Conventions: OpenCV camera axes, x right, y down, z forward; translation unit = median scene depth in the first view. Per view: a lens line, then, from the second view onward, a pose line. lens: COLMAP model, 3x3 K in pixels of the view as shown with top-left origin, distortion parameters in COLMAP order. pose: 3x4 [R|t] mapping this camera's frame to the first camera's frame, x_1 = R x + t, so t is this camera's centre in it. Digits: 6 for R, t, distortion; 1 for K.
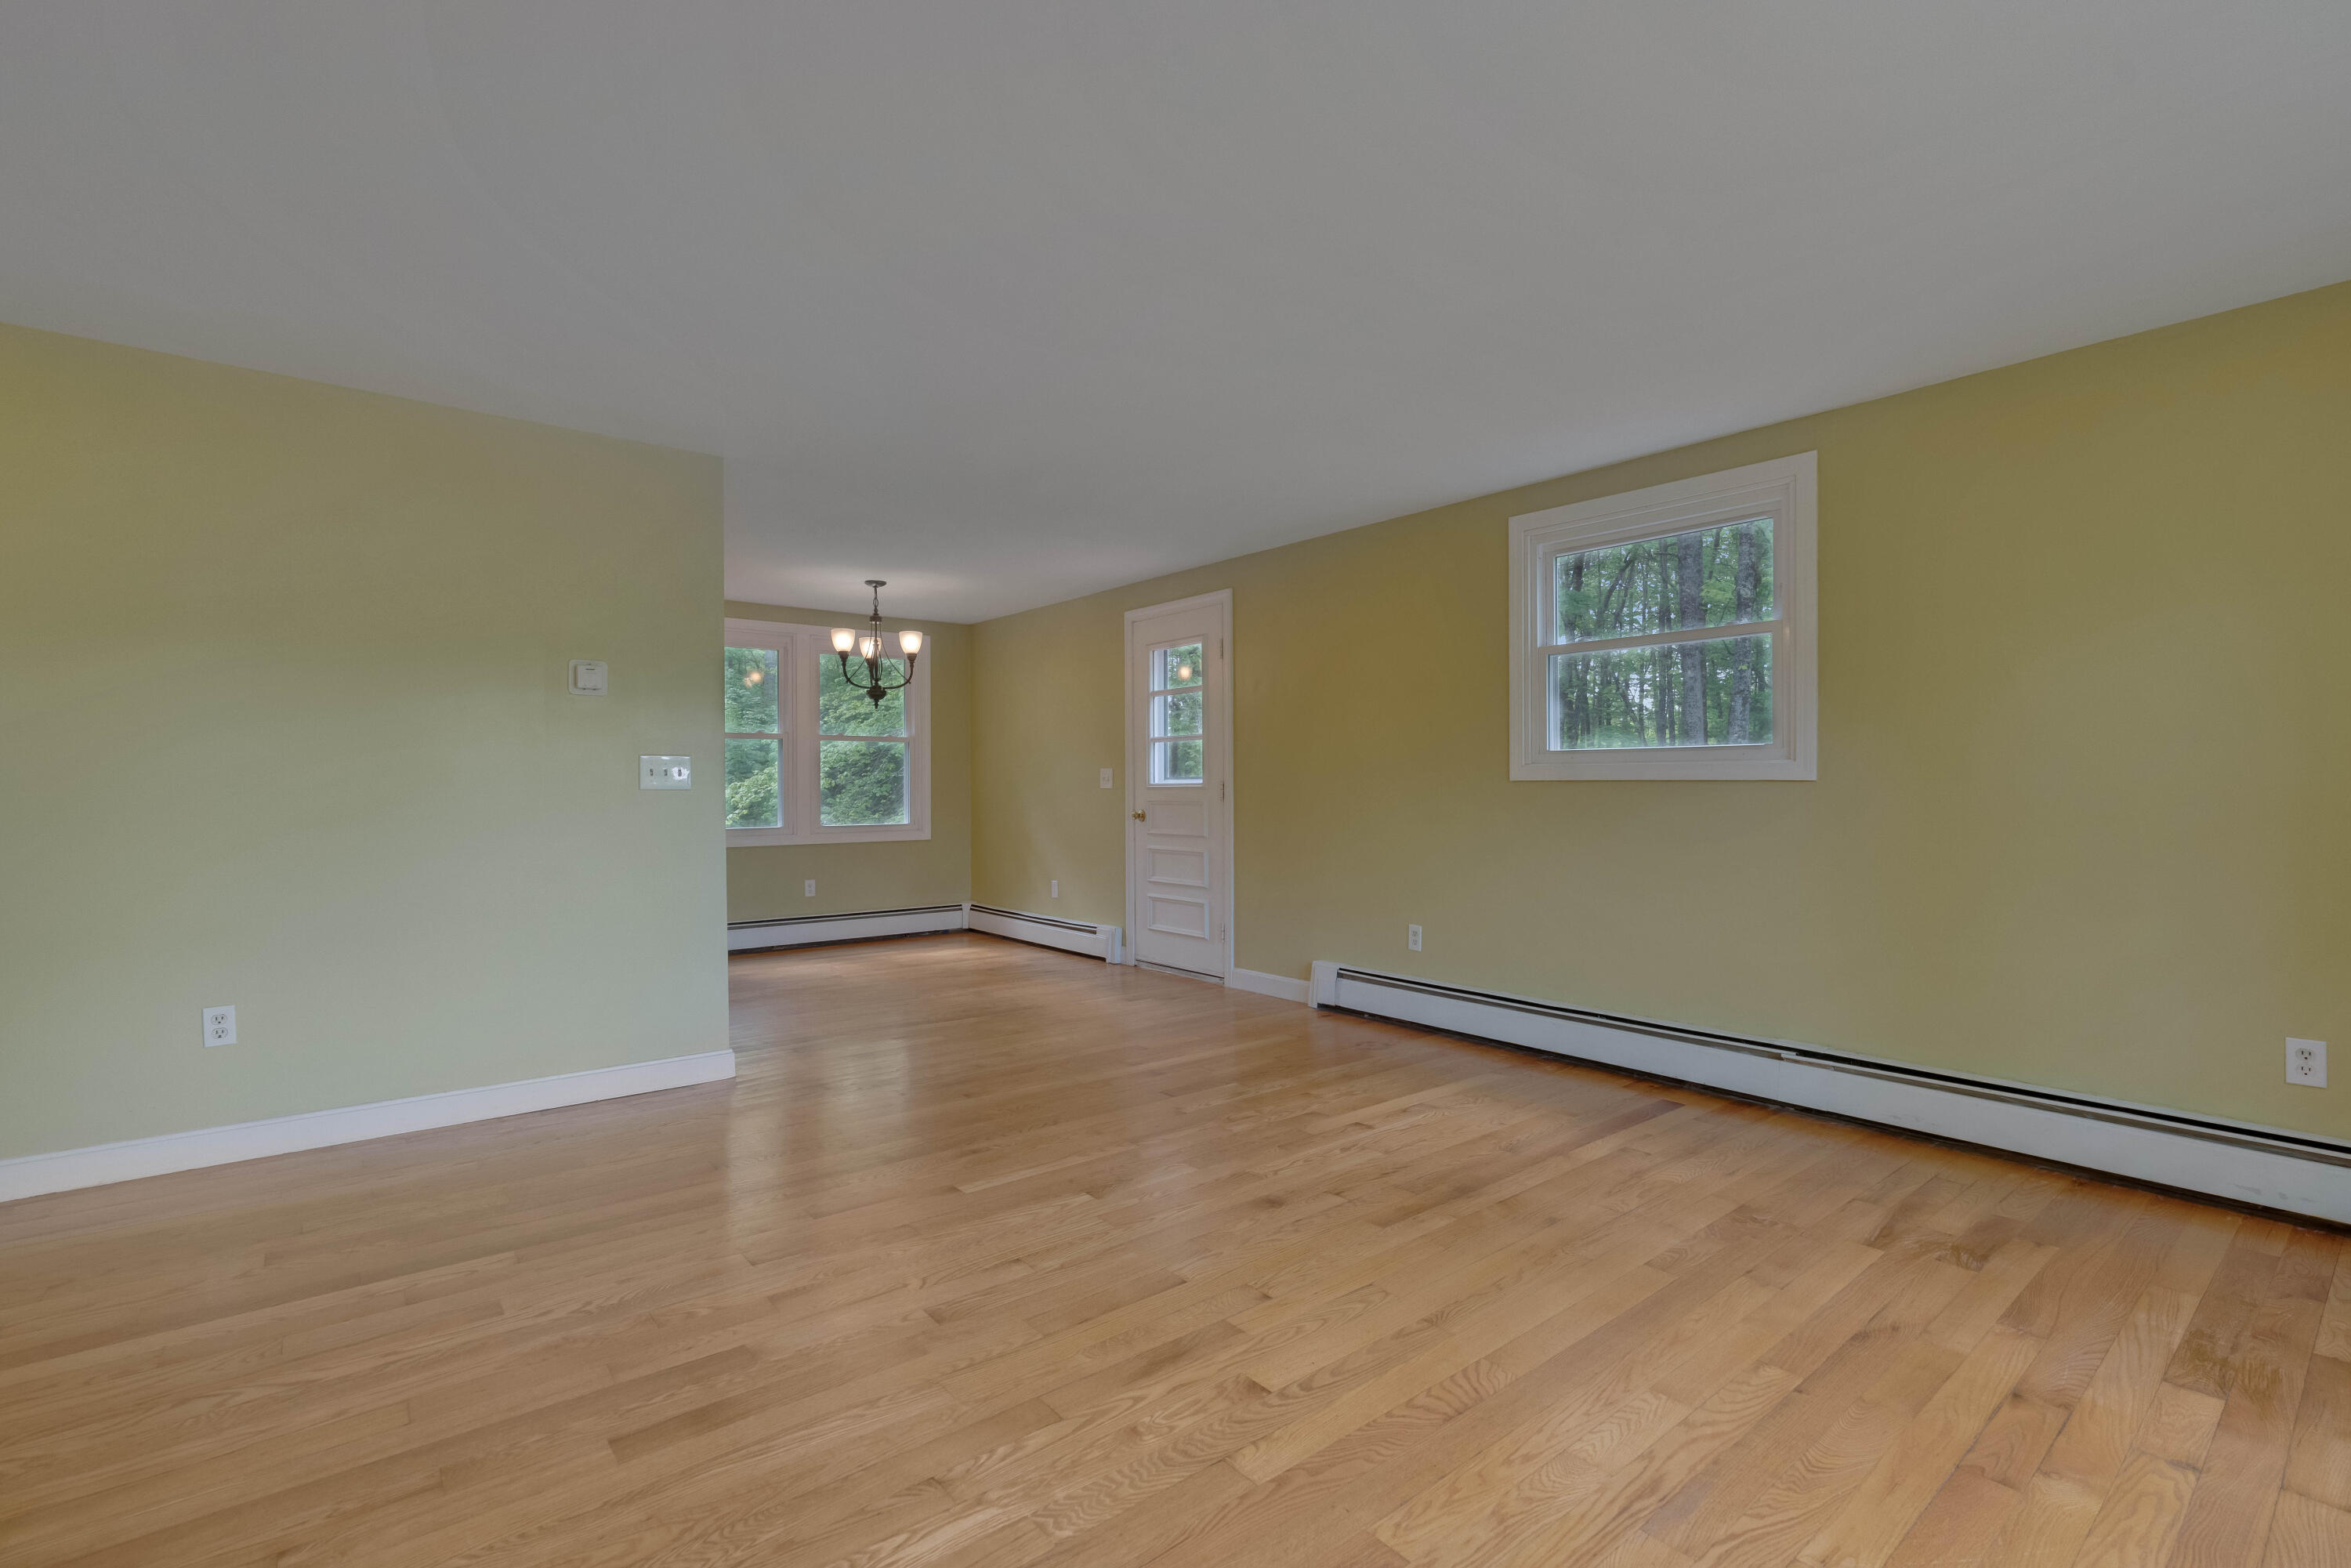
lens RADIAL K [[1058.1, 0, 1189.3], [0, 1058.1, 802.7], [0, 0, 1]] dist [-0.003256, 0.000193]
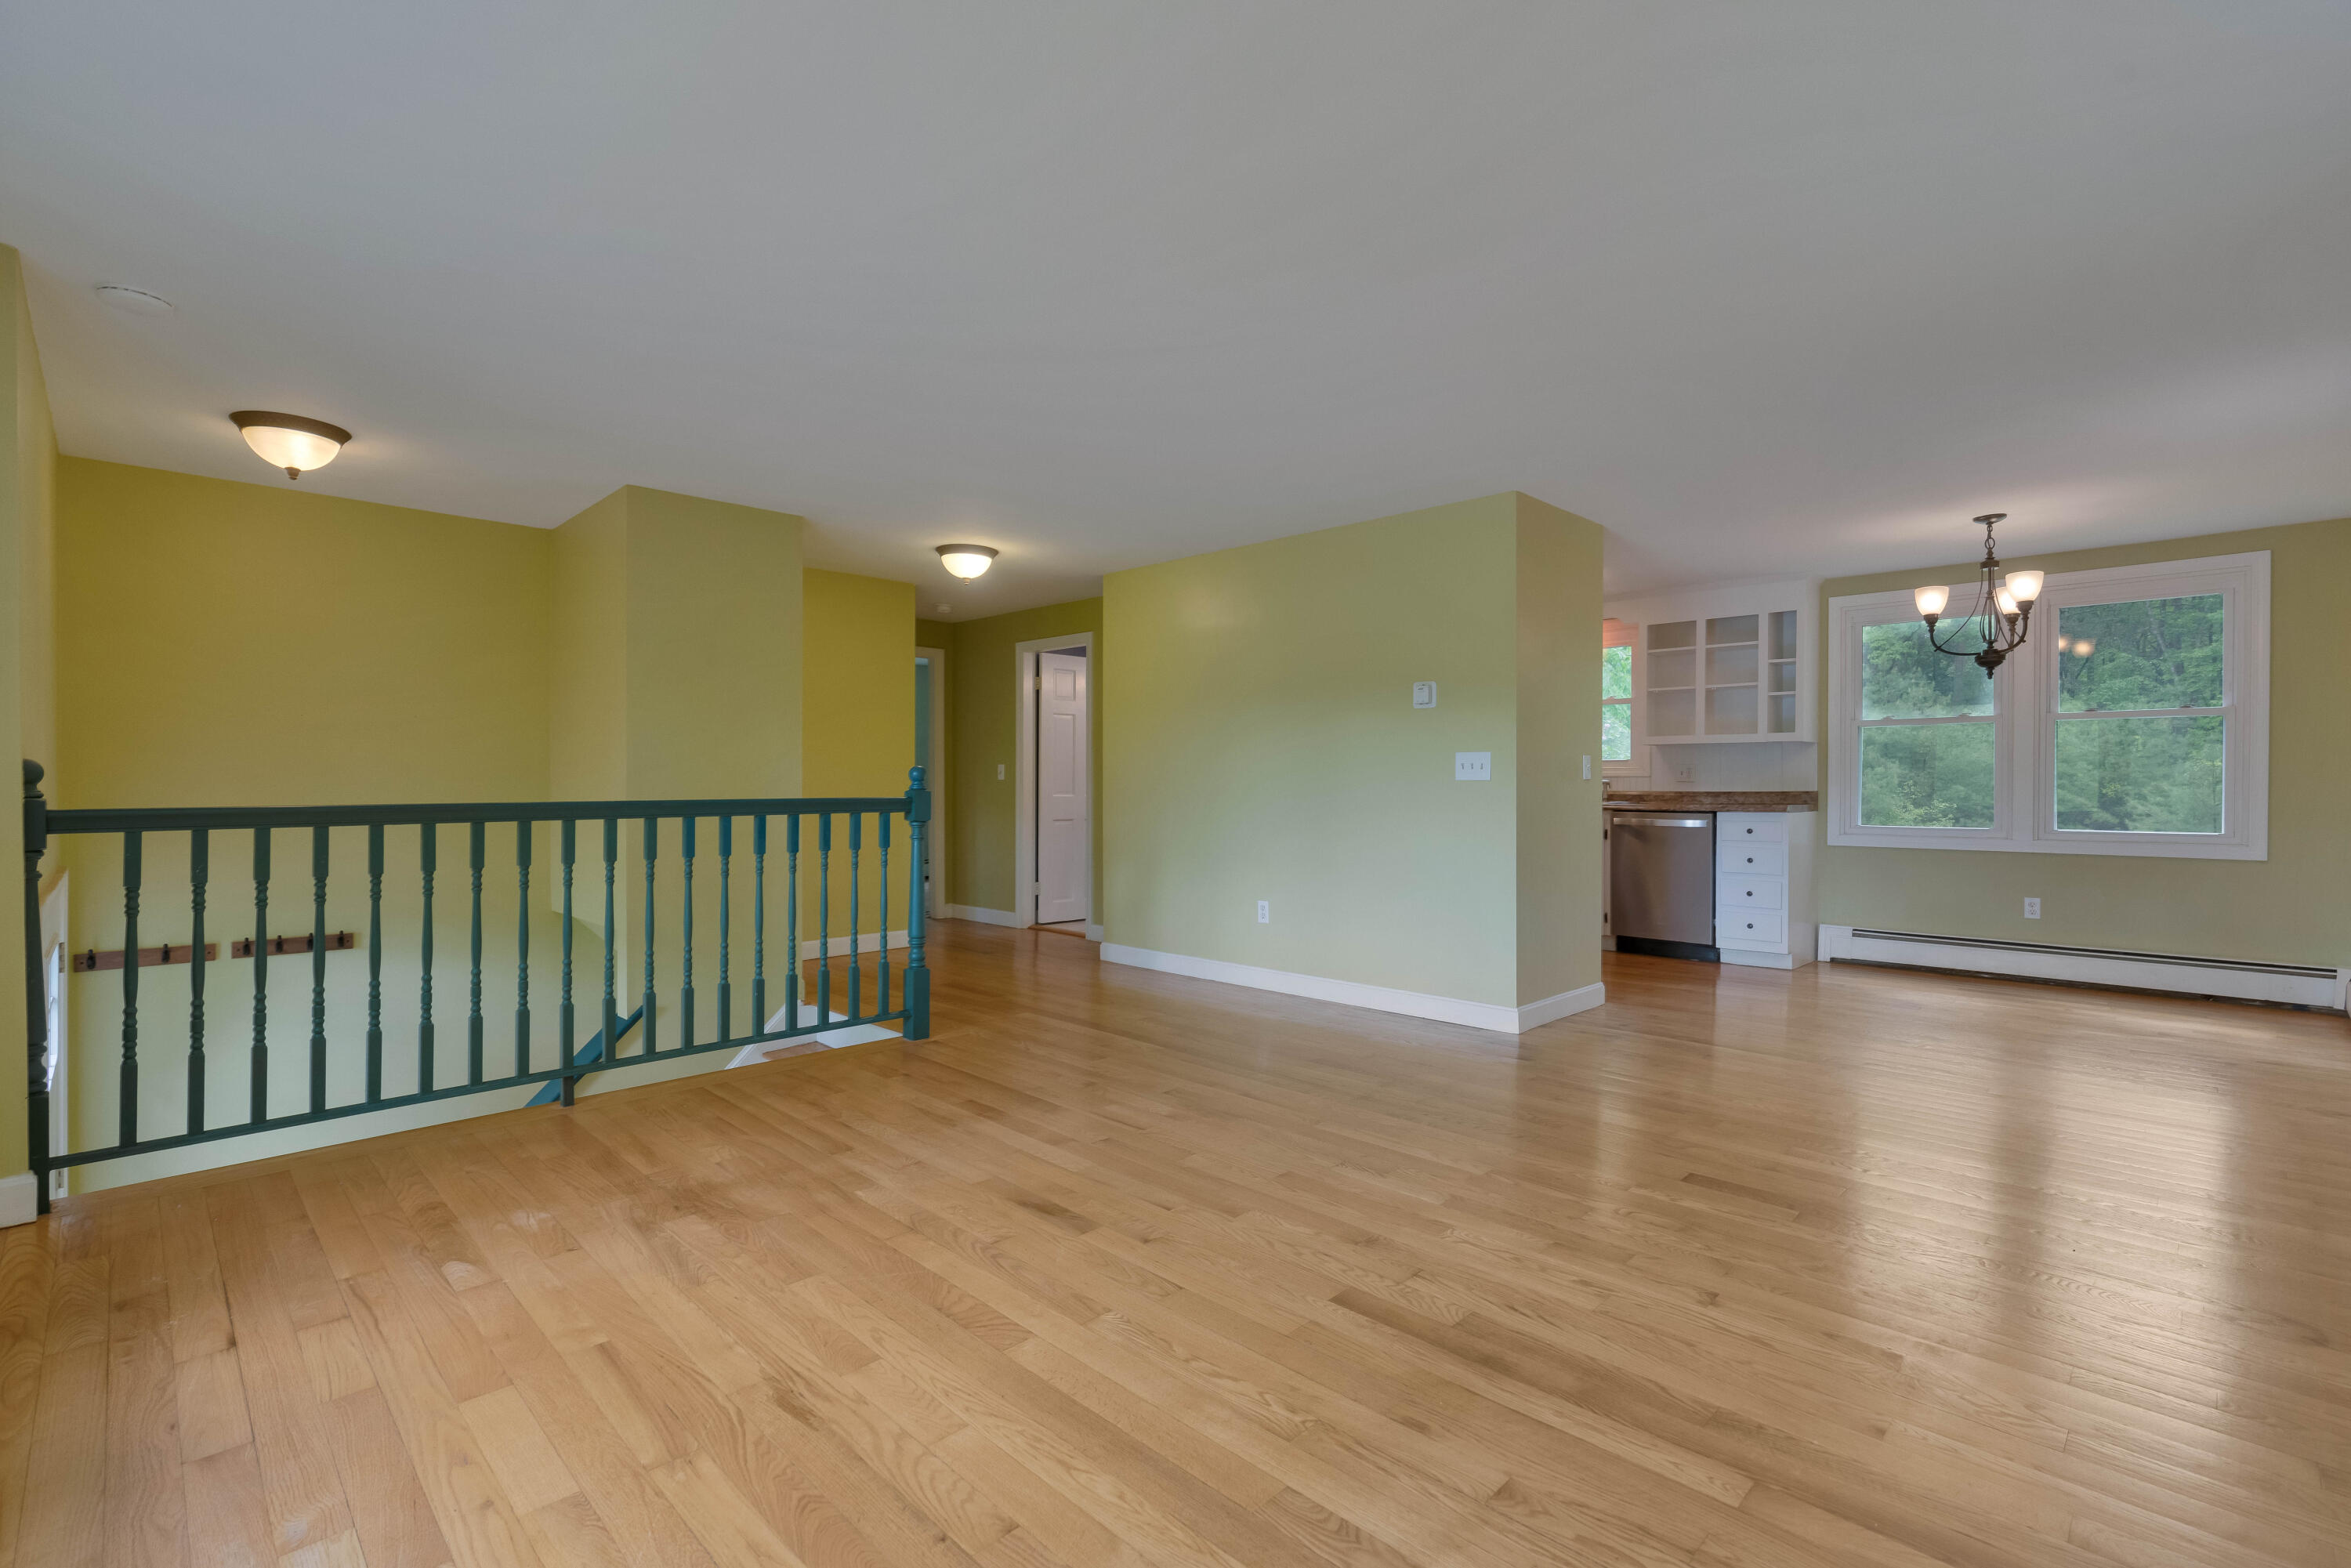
lens RADIAL K [[1058.1, 0, 1181.7], [0, 1058.1, 783.5], [0, 0, 1]] dist [-0.003256, 0.000193]
pose [[0.099600, 0.000630, -0.995027, 0.604046], [-0.017152, 0.999852, -0.001084, -0.001383], [0.994880, 0.017174, 0.099596, 0.479150]]
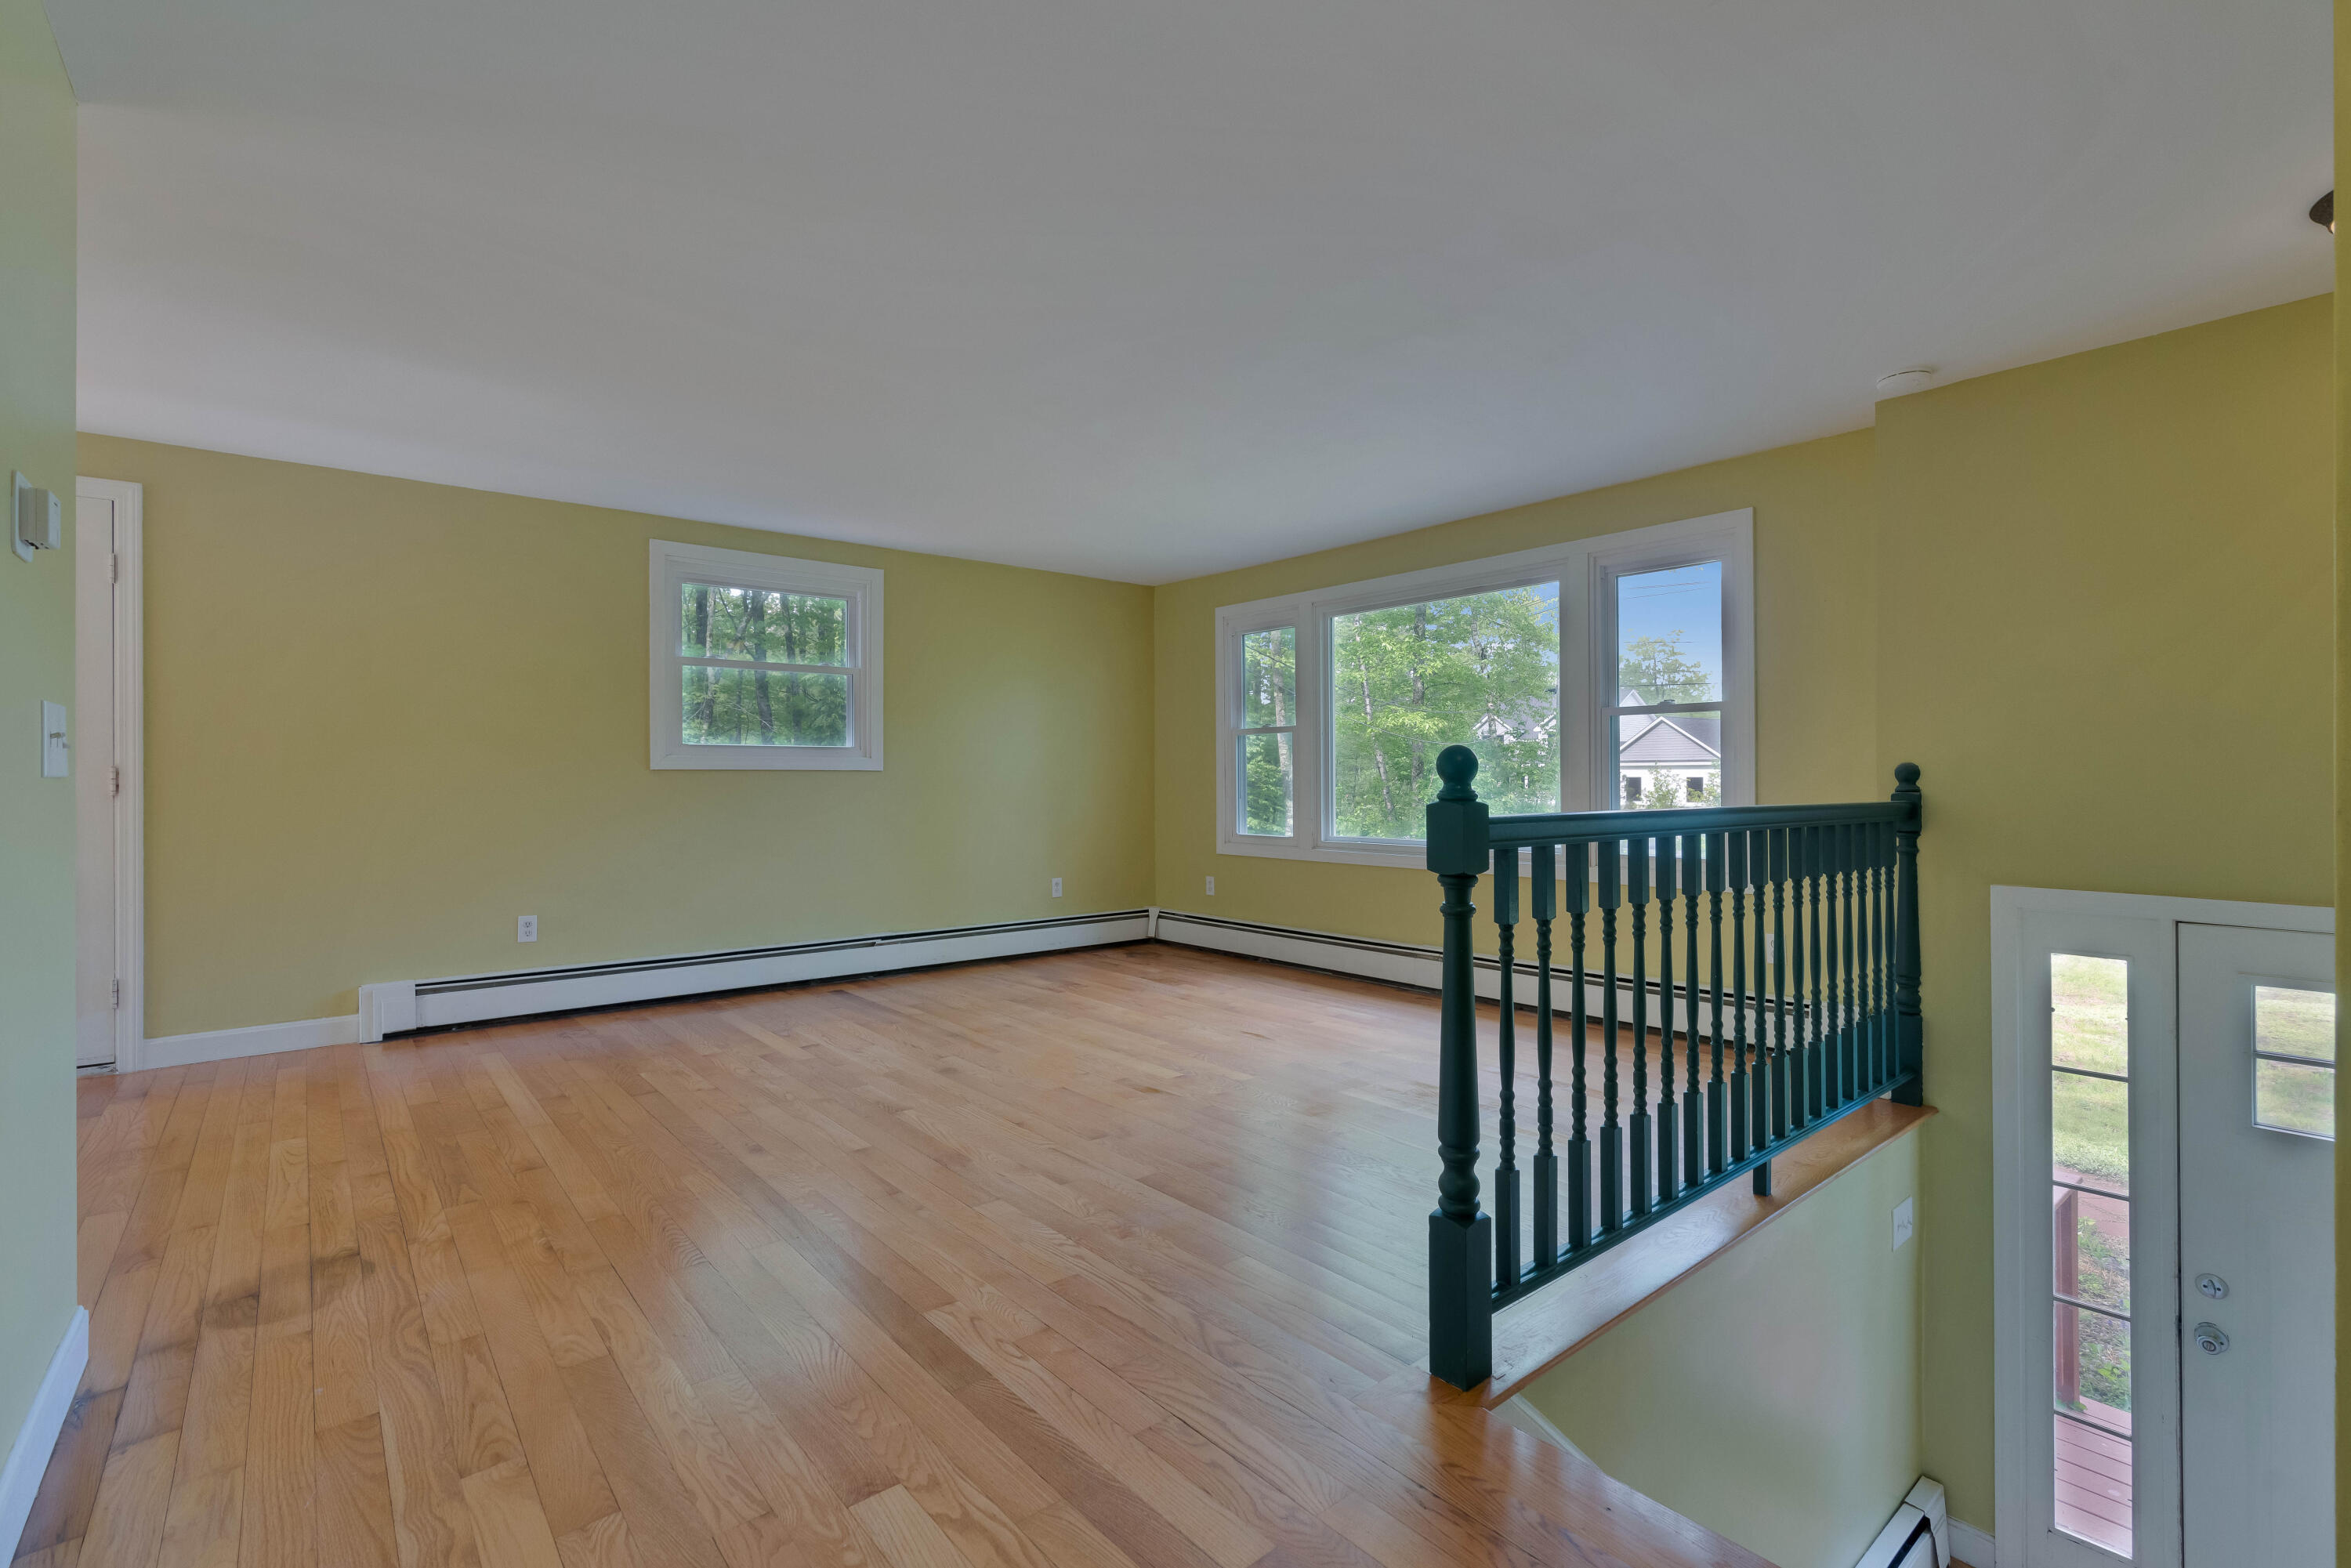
lens RADIAL K [[1058.1, 0, 1172.5], [0, 1058.1, 774.2], [0, 0, 1]] dist [-0.003256, 0.000193]
pose [[-0.008818, 0.007905, 0.999930, -0.839345], [0.016189, 0.999839, -0.007761, 0.002340], [-0.999830, 0.016119, -0.008944, 0.450599]]
